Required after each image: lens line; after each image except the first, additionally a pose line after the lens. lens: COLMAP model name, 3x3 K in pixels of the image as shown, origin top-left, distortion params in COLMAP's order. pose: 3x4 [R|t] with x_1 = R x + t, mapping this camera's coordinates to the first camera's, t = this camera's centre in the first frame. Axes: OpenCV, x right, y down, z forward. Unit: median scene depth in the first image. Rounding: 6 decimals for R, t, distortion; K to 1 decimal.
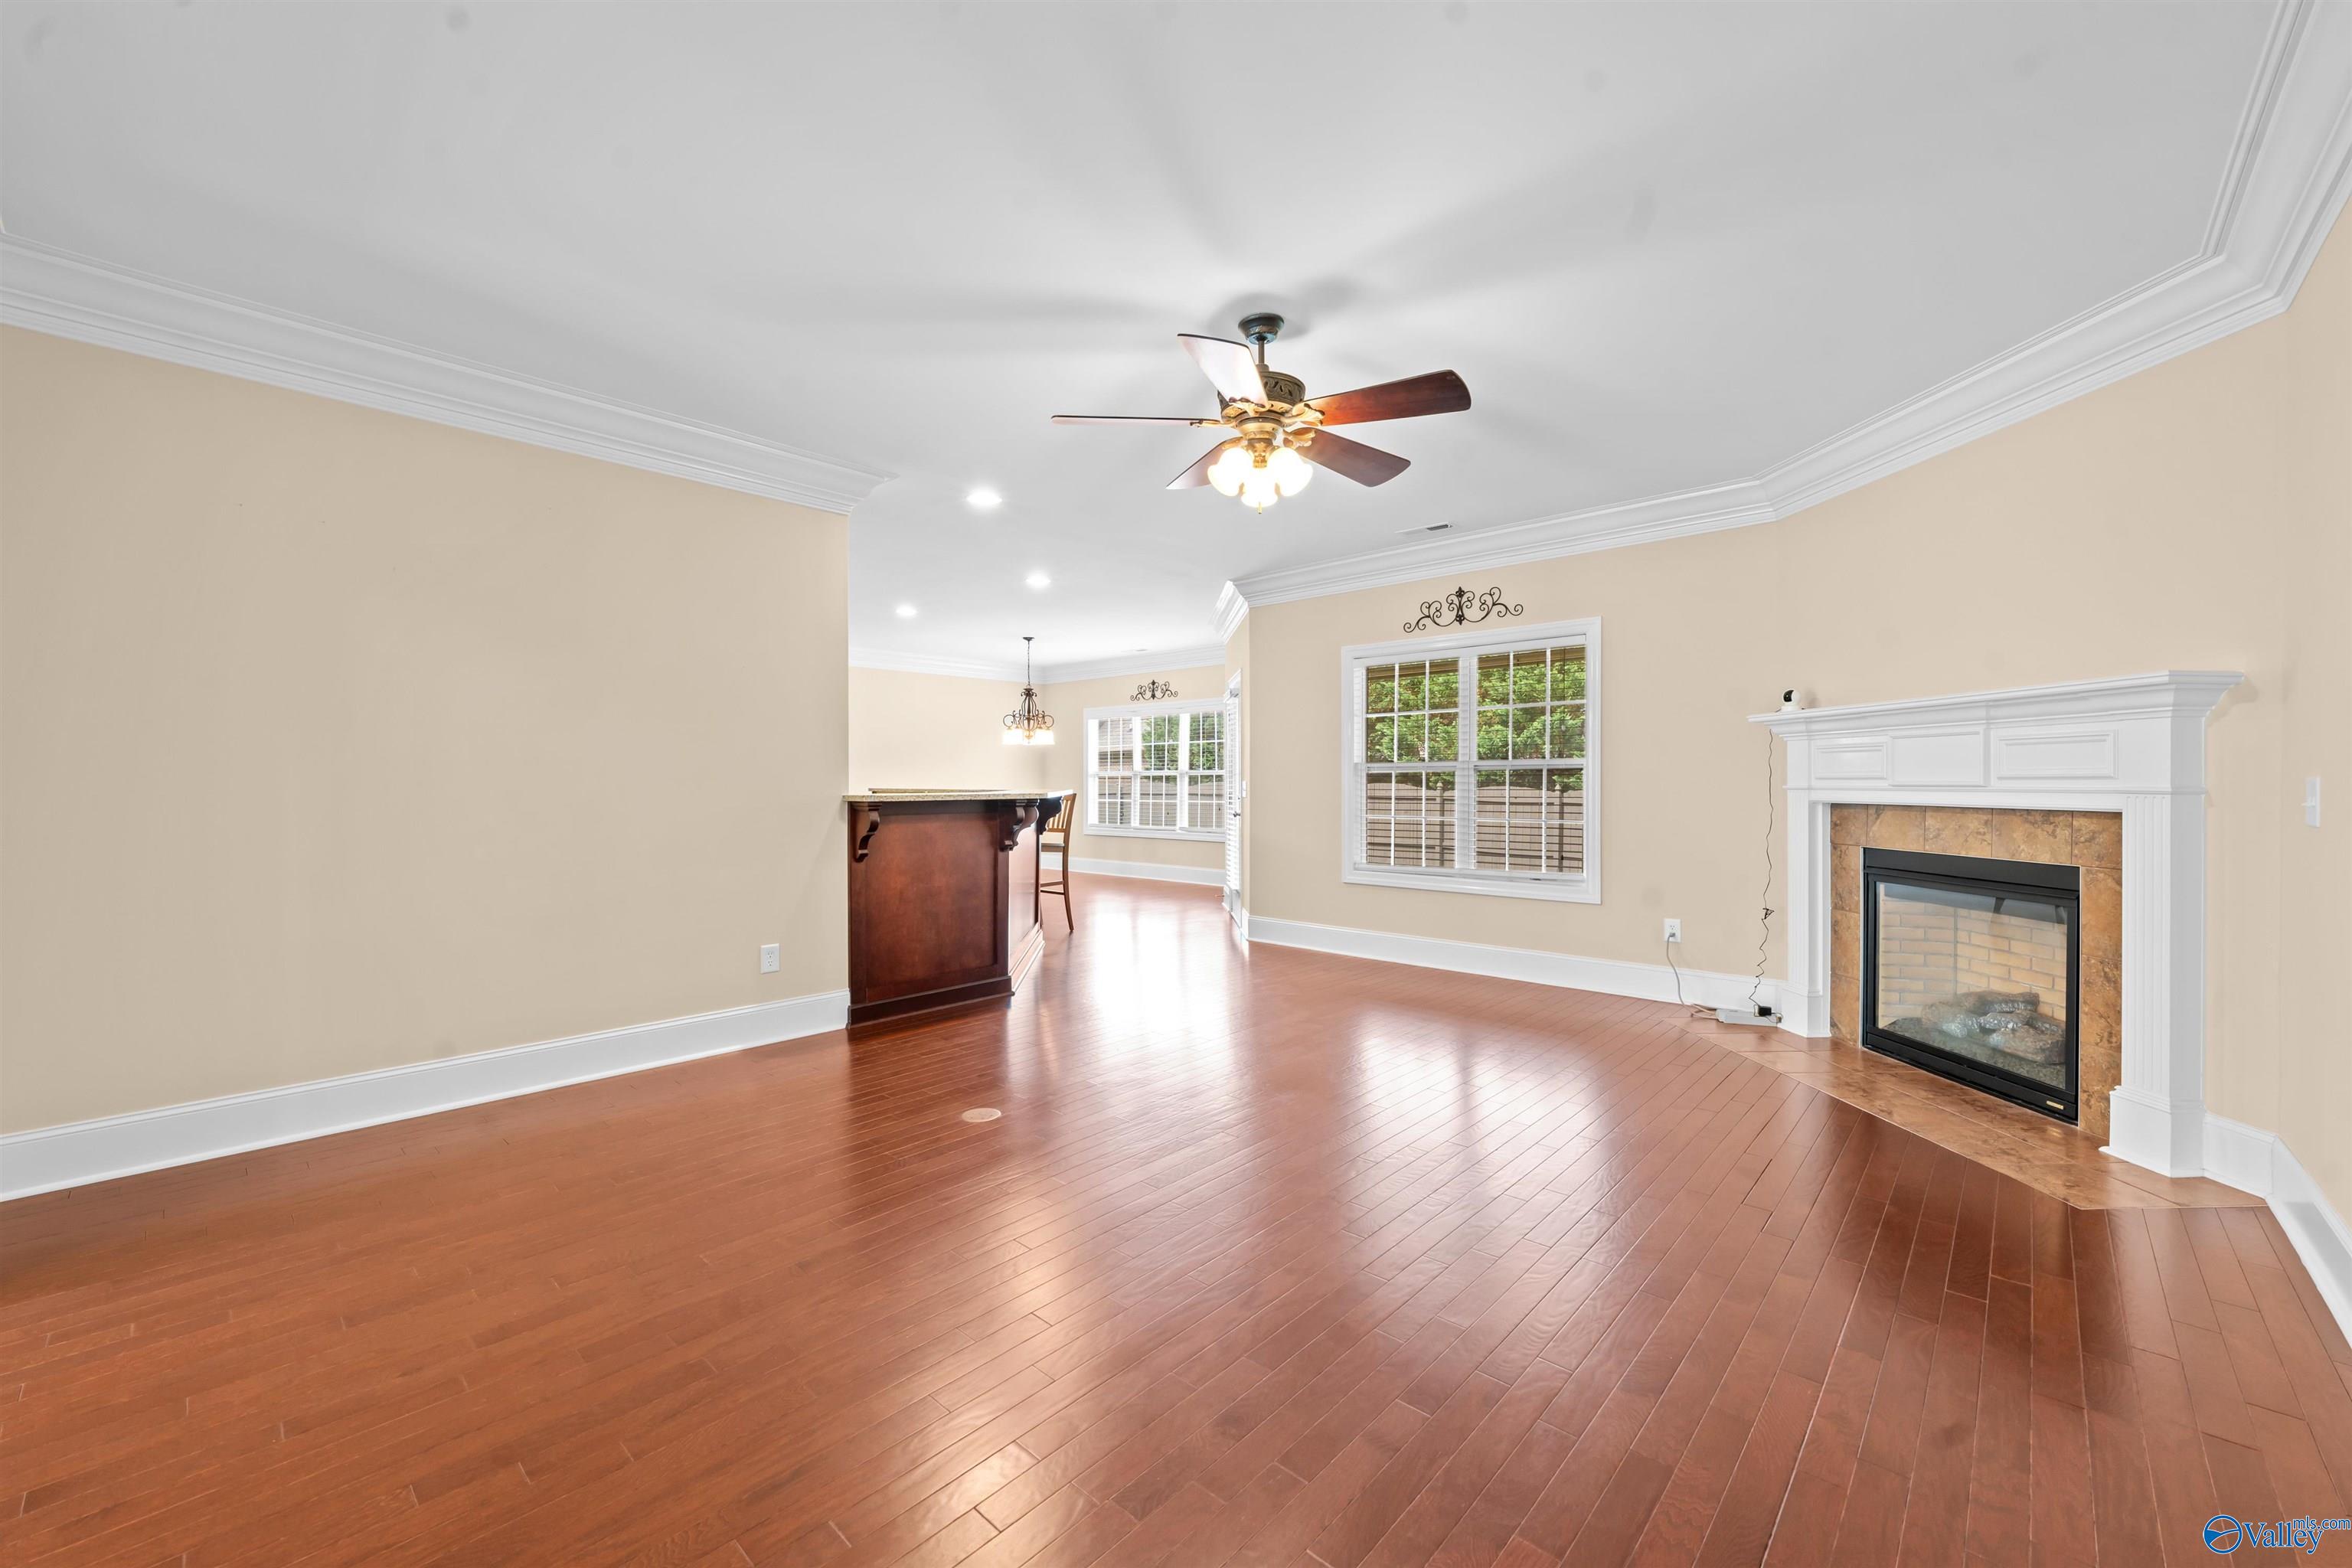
lens RADIAL K [[921.2, 0, 1180.2], [0, 921.2, 779.7], [0, 0, 1]] dist [-0.002975, -0.000087]
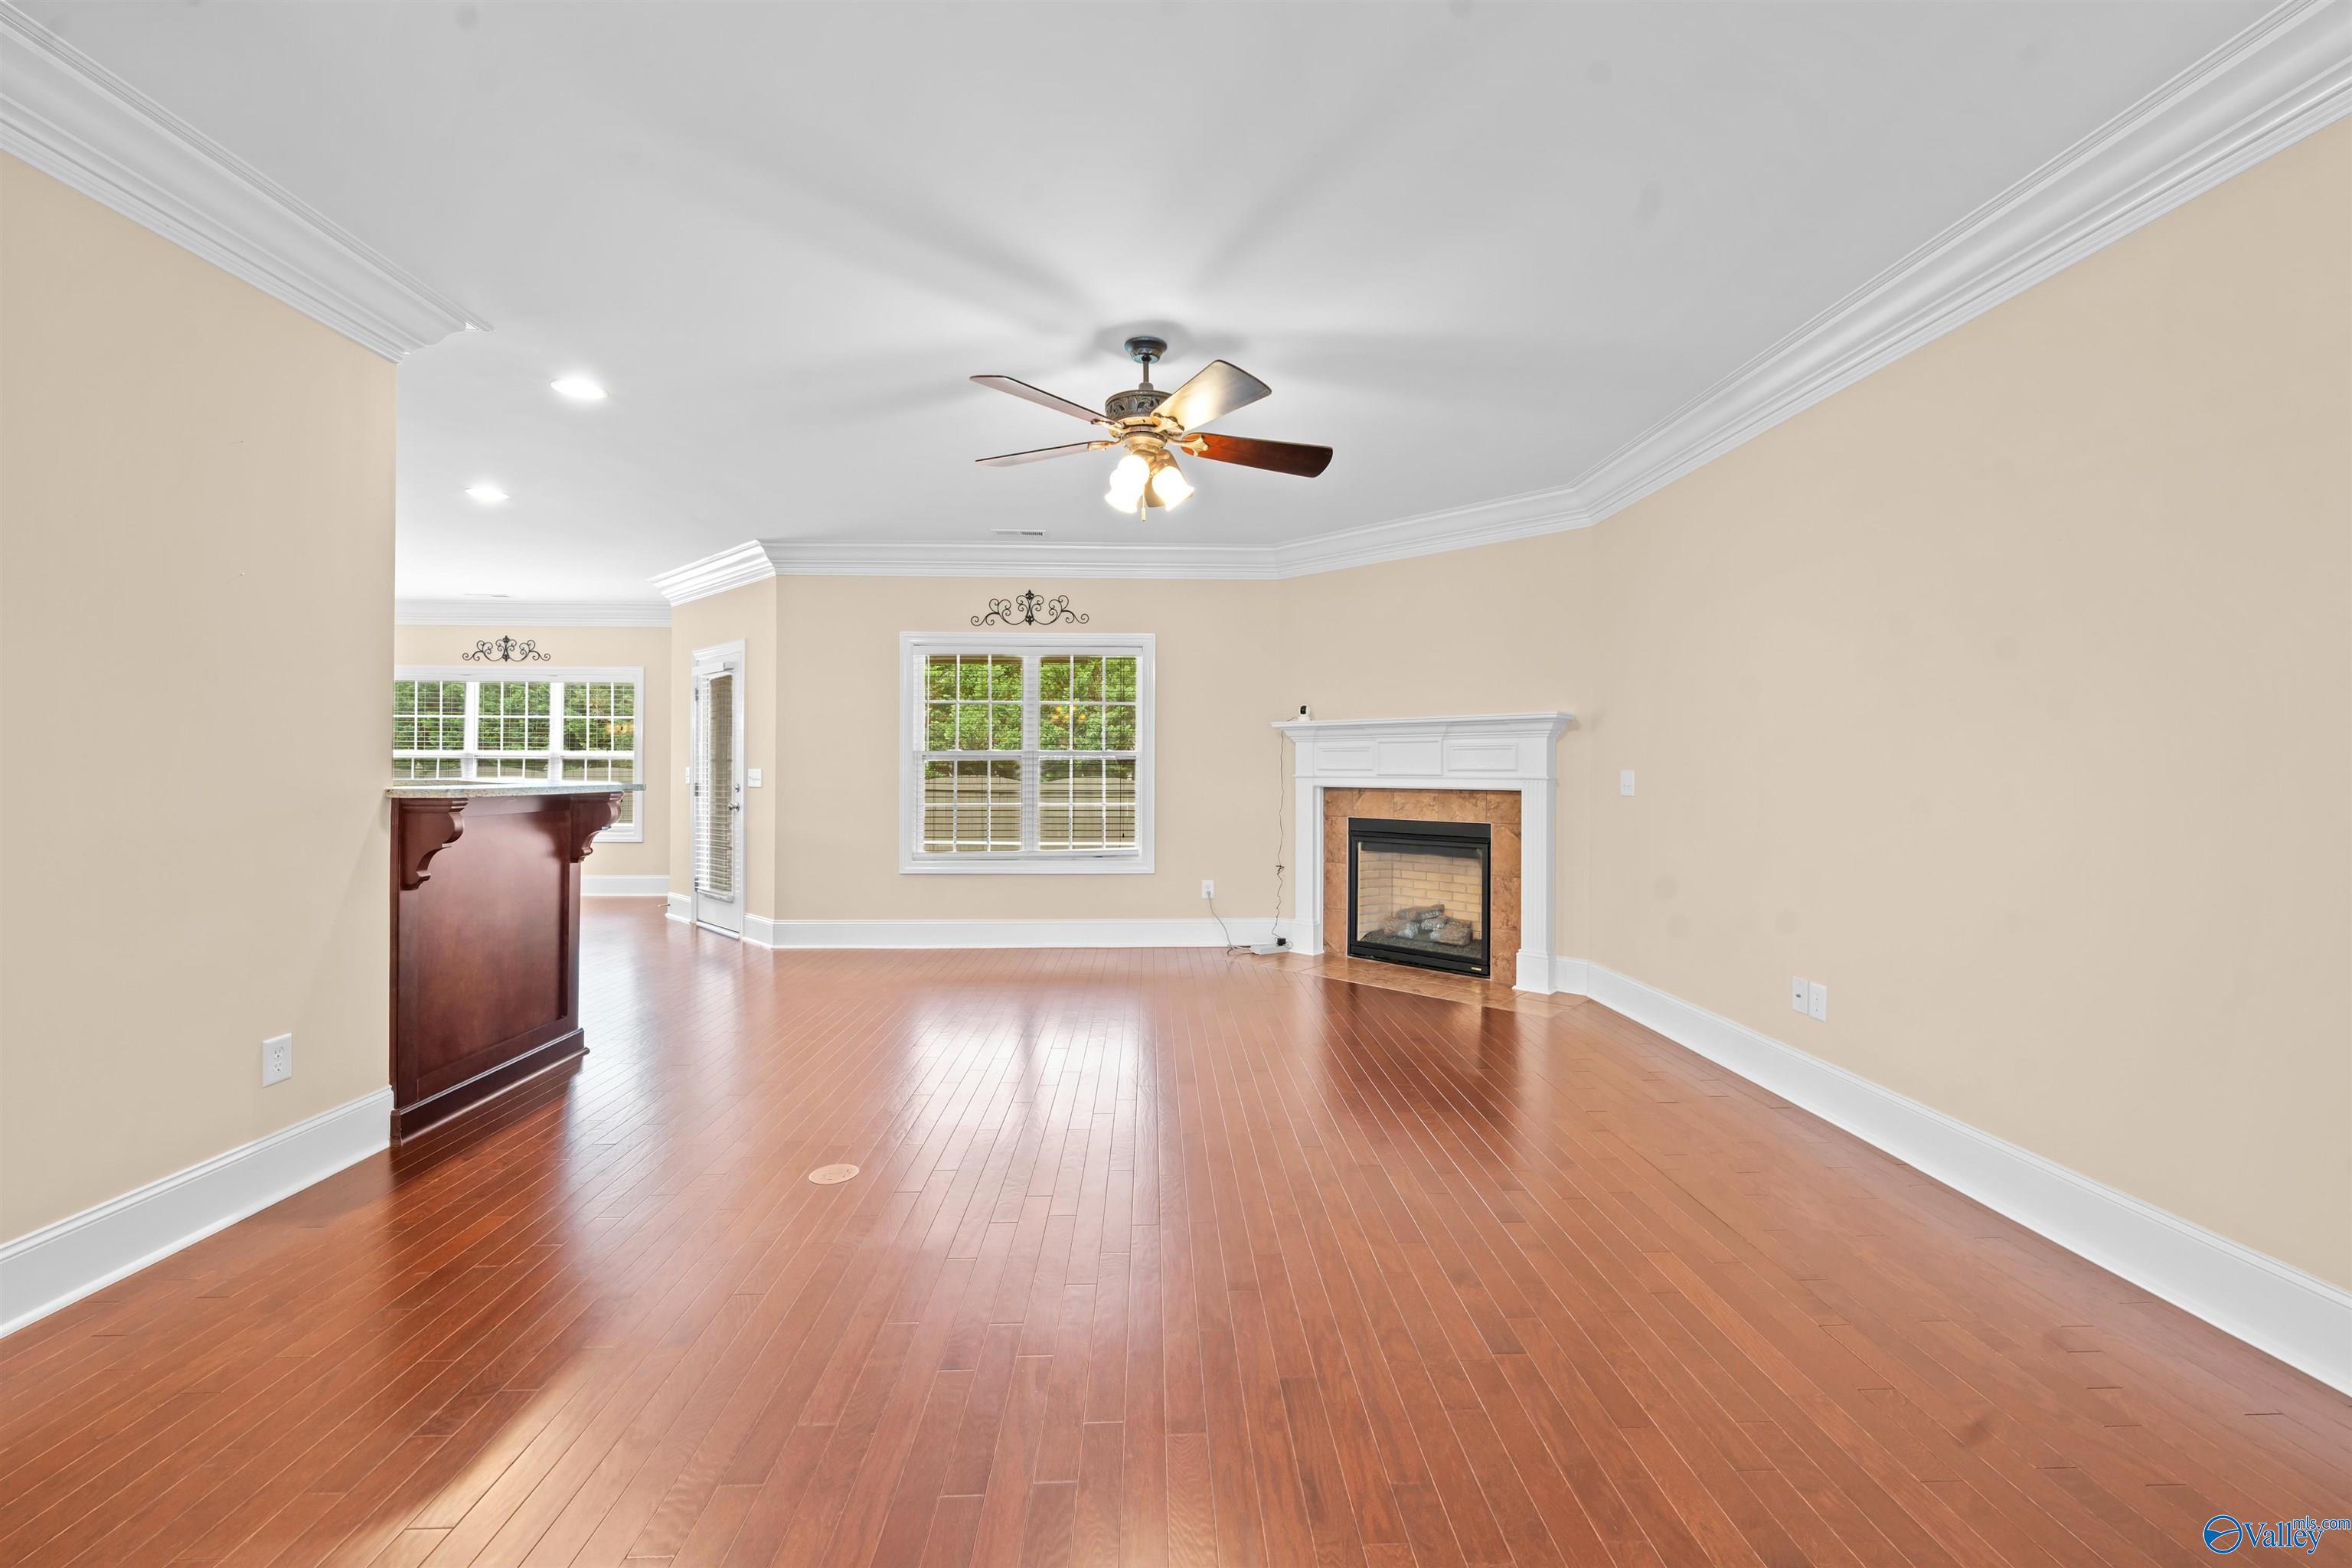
lens RADIAL K [[926.7, 0, 1175.3], [0, 926.7, 760.0], [0, 0, 1]] dist [-0.000741, -0.000014]
pose [[0.709626, 0.011457, 0.704486, -0.461298], [-0.006154, 0.999930, -0.010063, -0.000625], [-0.704552, 0.002805, 0.709647, 0.151176]]
